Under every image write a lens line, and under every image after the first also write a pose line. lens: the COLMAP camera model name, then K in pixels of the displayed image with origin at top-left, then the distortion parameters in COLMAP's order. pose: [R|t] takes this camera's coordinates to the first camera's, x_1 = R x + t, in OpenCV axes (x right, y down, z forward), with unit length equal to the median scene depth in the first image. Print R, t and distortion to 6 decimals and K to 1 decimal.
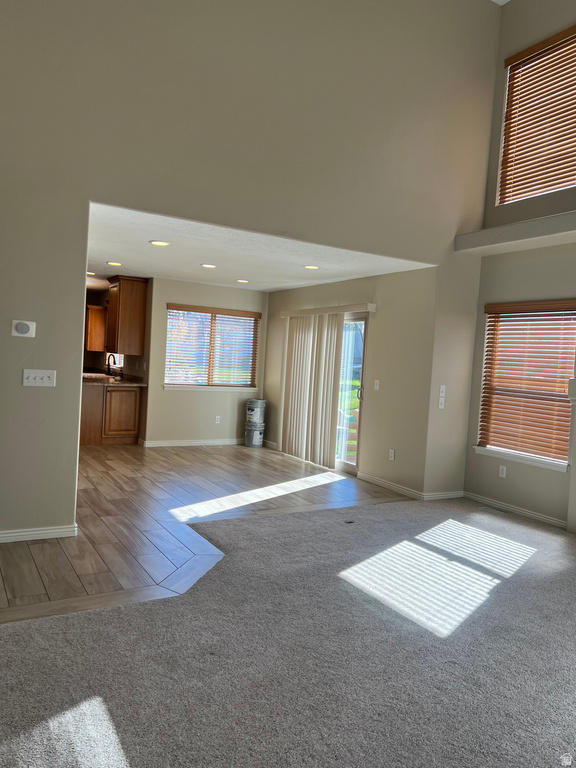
lens RADIAL K [[578.4, 0, 281.2], [0, 578.4, 380.5], [0, 0, 1]] dist [0.060930, -0.044555]
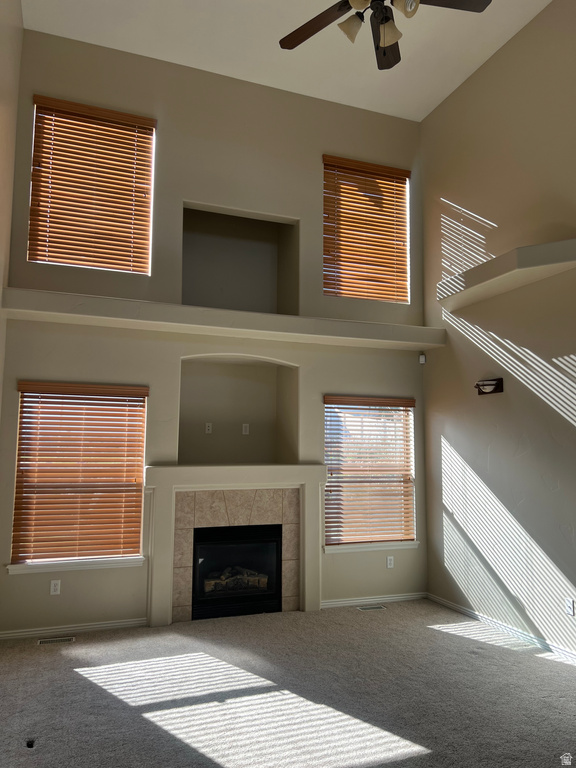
lens RADIAL K [[578.4, 0, 294.6], [0, 578.4, 387.7], [0, 0, 1]] dist [0.060930, -0.044555]
pose [[0.145559, 0.044739, 0.988338, -0.480839], [0.035837, 0.998083, -0.050458, -0.084827], [-0.988700, 0.042764, 0.143676, 0.658849]]
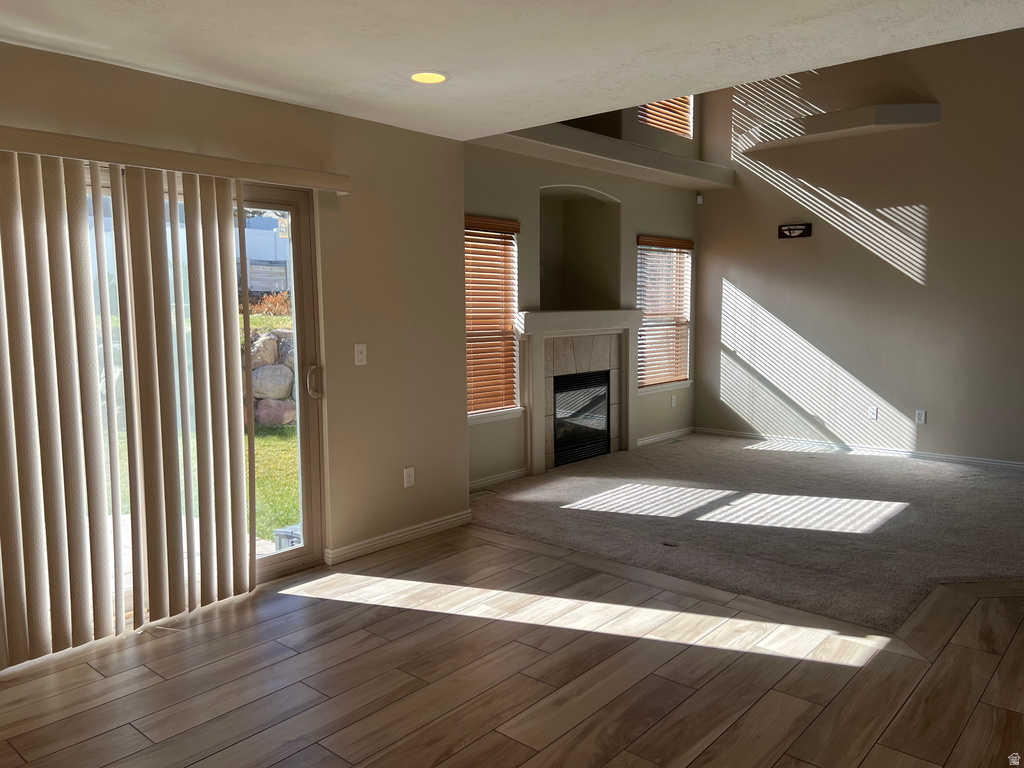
lens RADIAL K [[771.2, 0, 517.8], [0, 771.2, 388.6], [0, 0, 1]] dist [0.060930, -0.044555]
pose [[-0.336014, -0.162692, 0.927699, -0.670075], [0.018179, 0.983665, 0.179091, -0.108250], [-0.941681, 0.077042, -0.327568, 1.522213]]
